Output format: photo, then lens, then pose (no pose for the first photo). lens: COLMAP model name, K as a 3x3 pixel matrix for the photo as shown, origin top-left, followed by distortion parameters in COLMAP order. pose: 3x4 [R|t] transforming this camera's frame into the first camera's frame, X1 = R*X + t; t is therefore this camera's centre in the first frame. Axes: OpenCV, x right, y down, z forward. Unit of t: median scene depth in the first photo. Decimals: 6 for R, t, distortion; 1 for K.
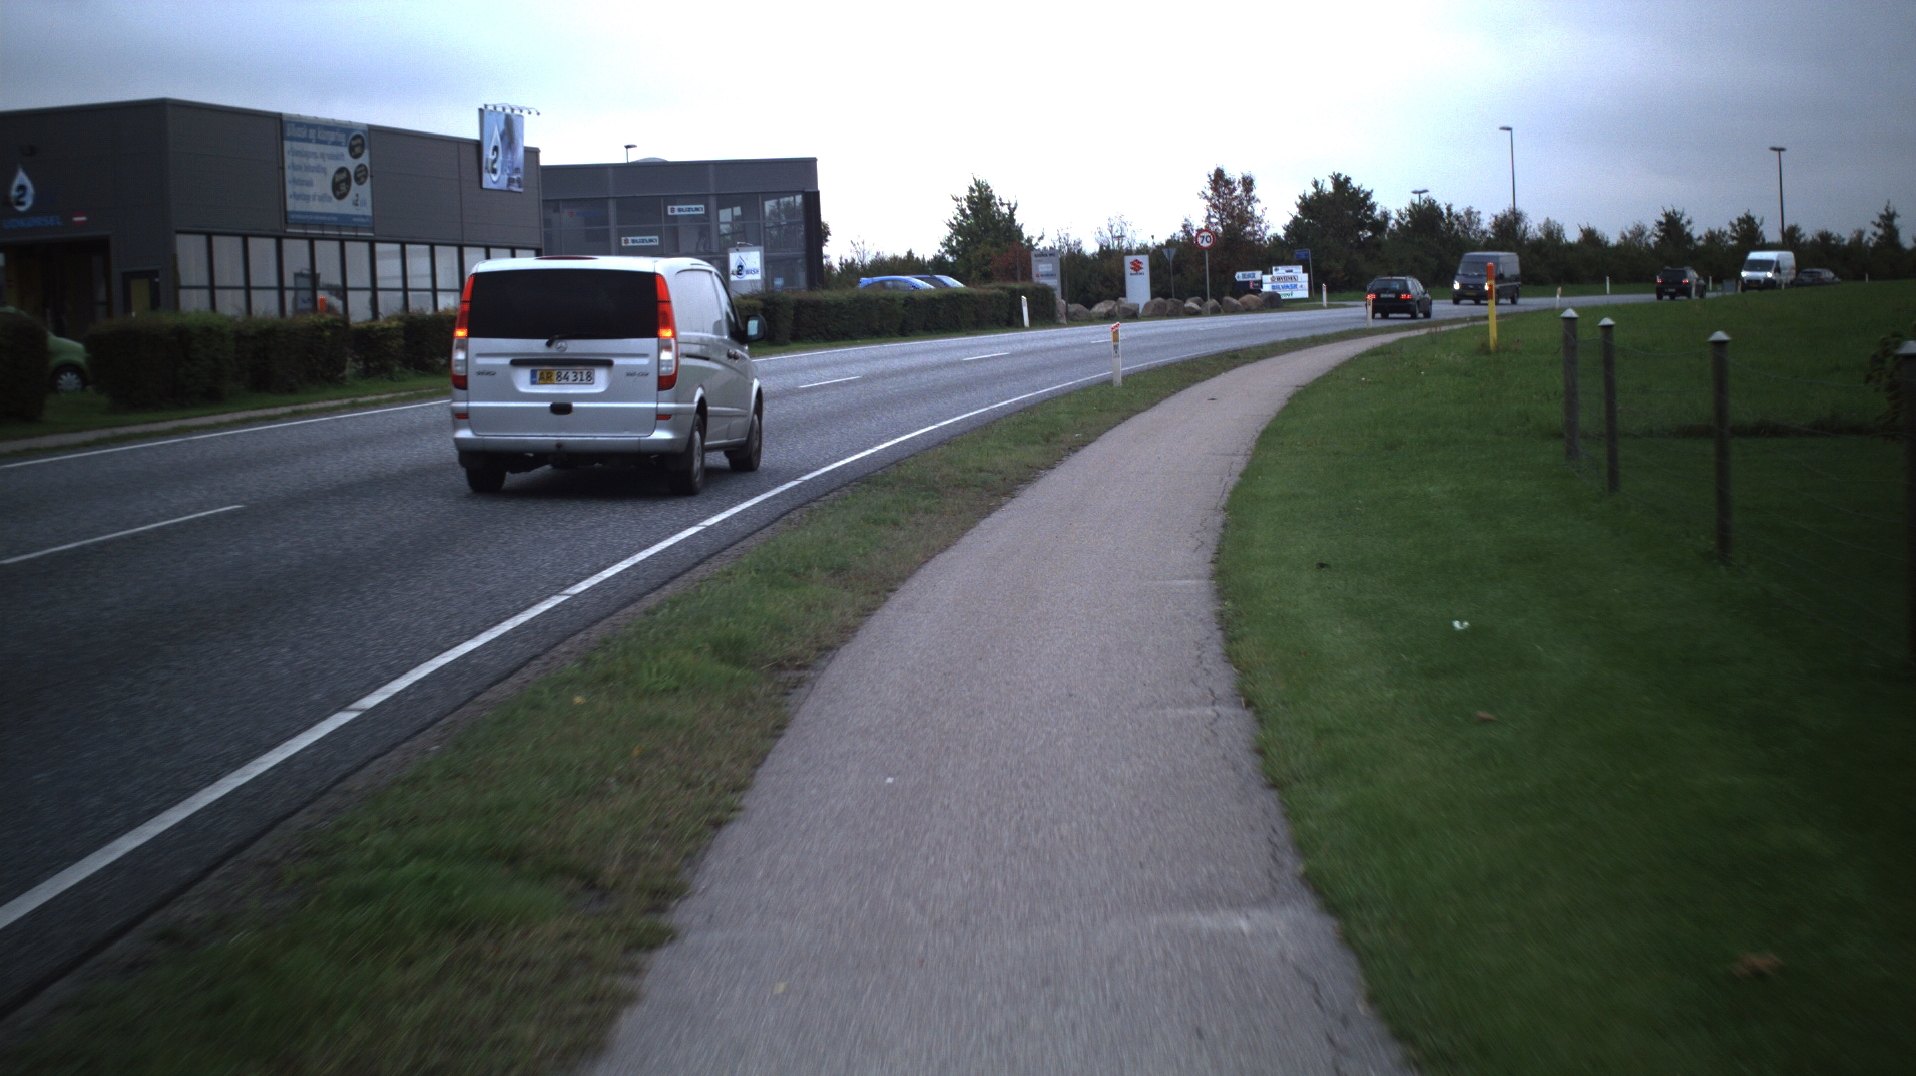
lens RADIAL K [[2572.2, 0, 958.0], [0, 2572.2, 538.0], [0, 0, 1]] dist [-0.159580, 0.096218]
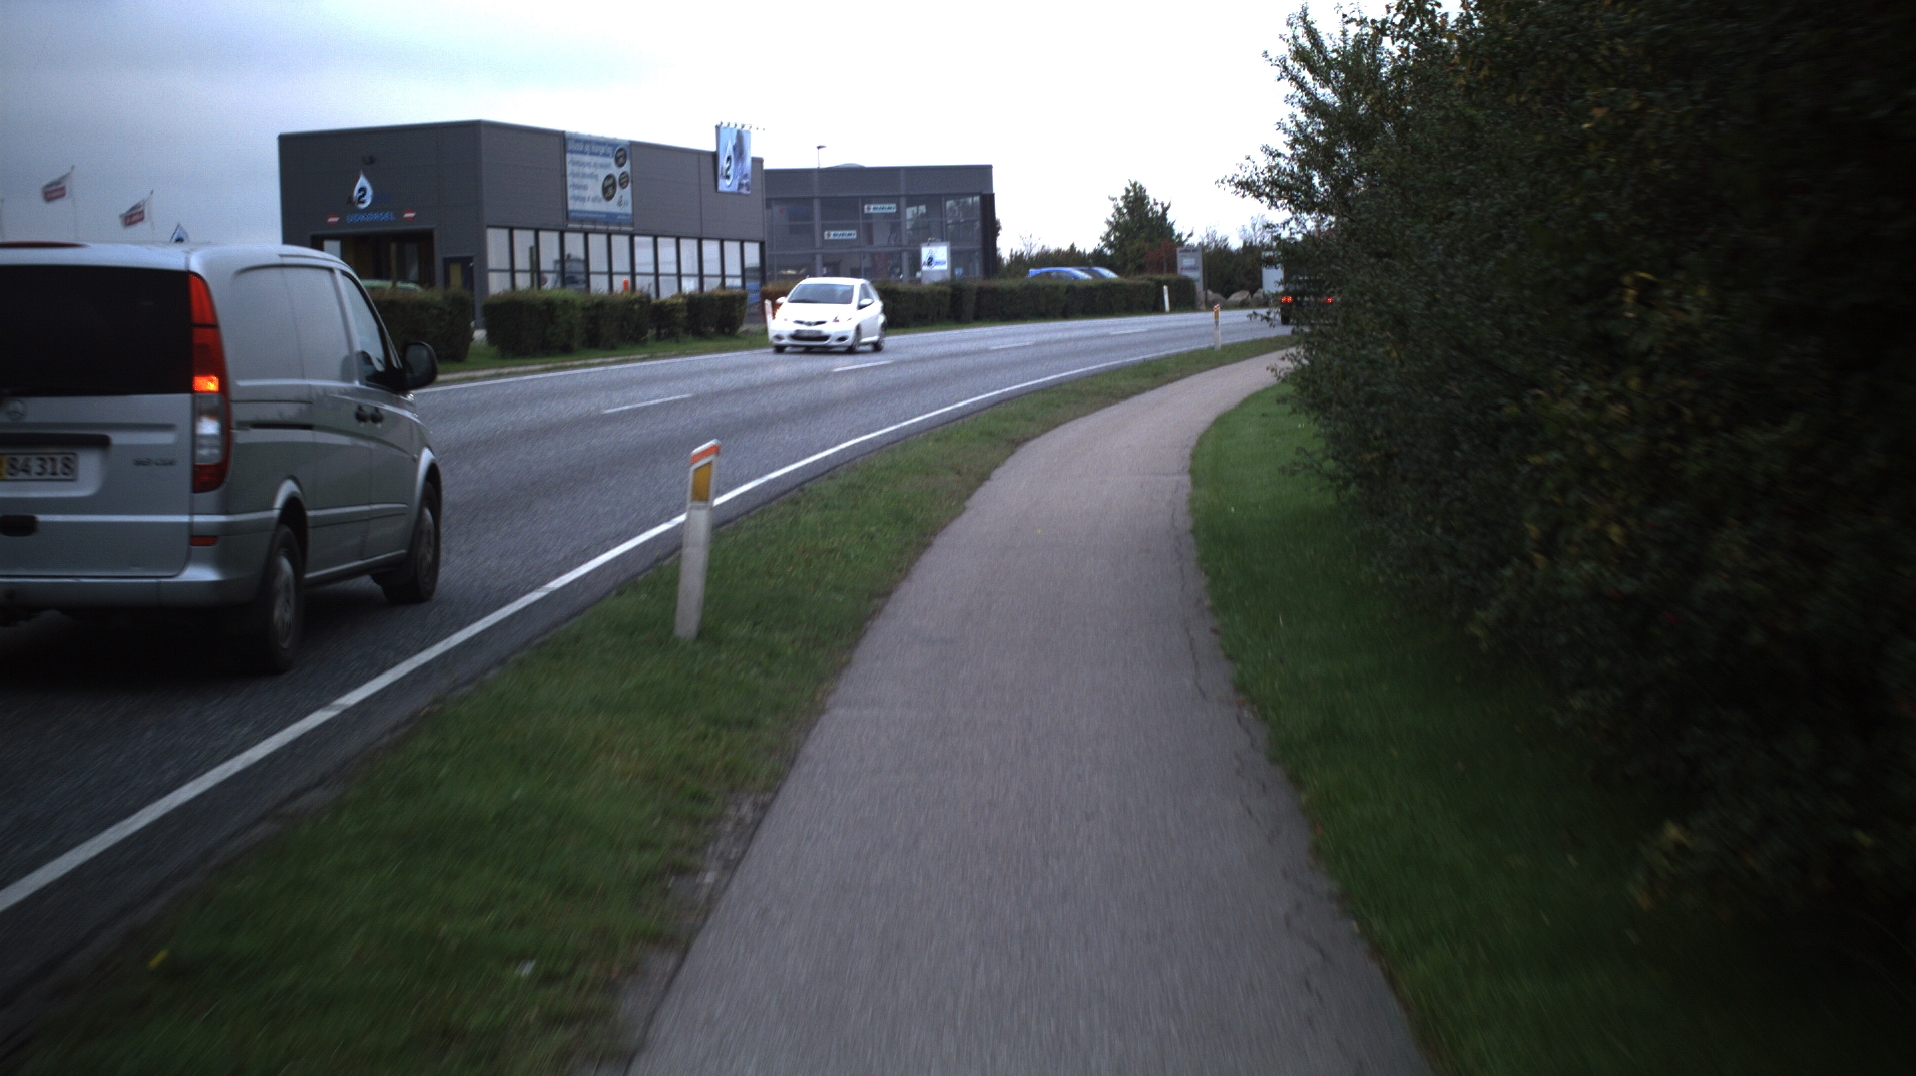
lens RADIAL K [[2572.2, 0, 958.0], [0, 2572.2, 538.0], [0, 0, 1]] dist [-0.159580, 0.096218]
pose [[0.997959, 0.015954, -0.061835, 0.003679], [-0.015697, 0.999866, 0.004643, 0.015433], [0.061901, -0.003663, 0.998076, -0.160315]]
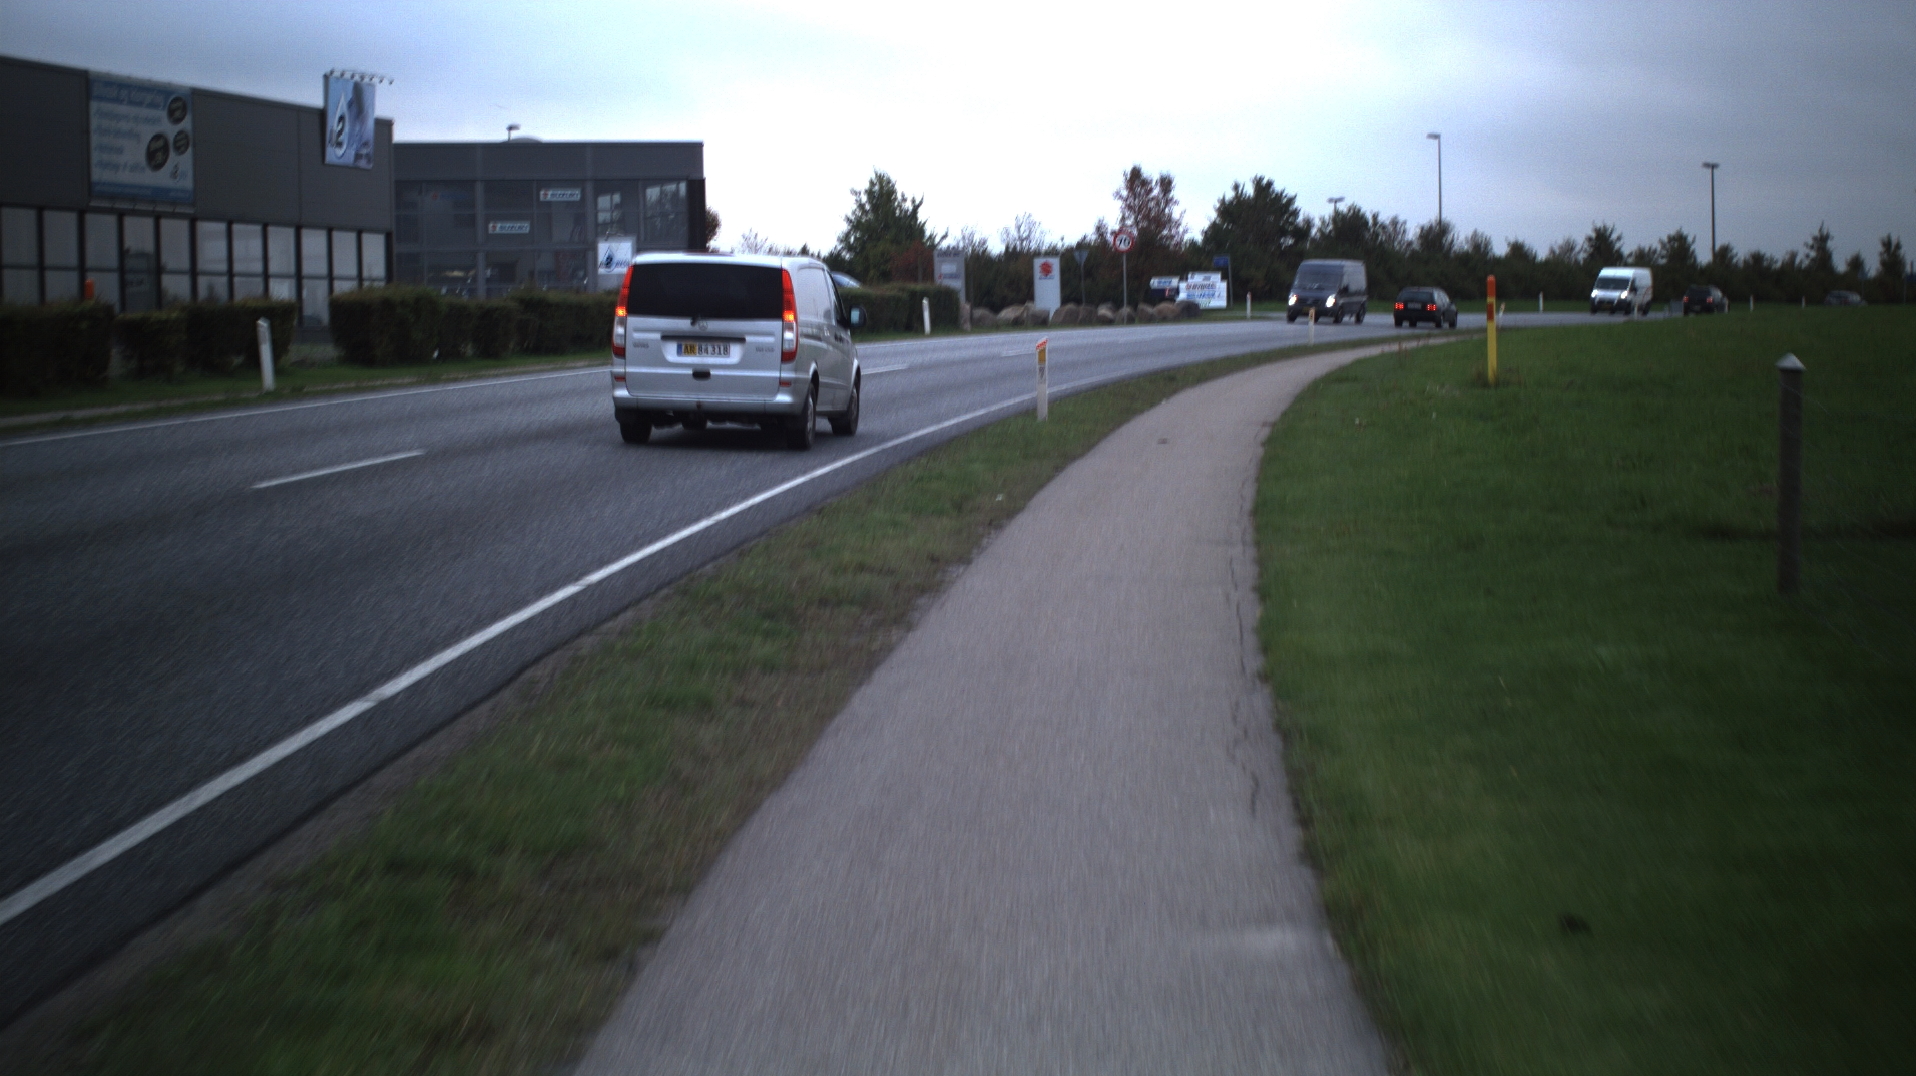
lens RADIAL K [[2572.2, 0, 958.0], [0, 2572.2, 538.0], [0, 0, 1]] dist [-0.159580, 0.096218]
pose [[0.998867, 0.023479, 0.041383, 0.001454], [-0.023490, 0.999724, -0.000211, -0.008325], [-0.041377, -0.000761, 0.999143, 0.079206]]
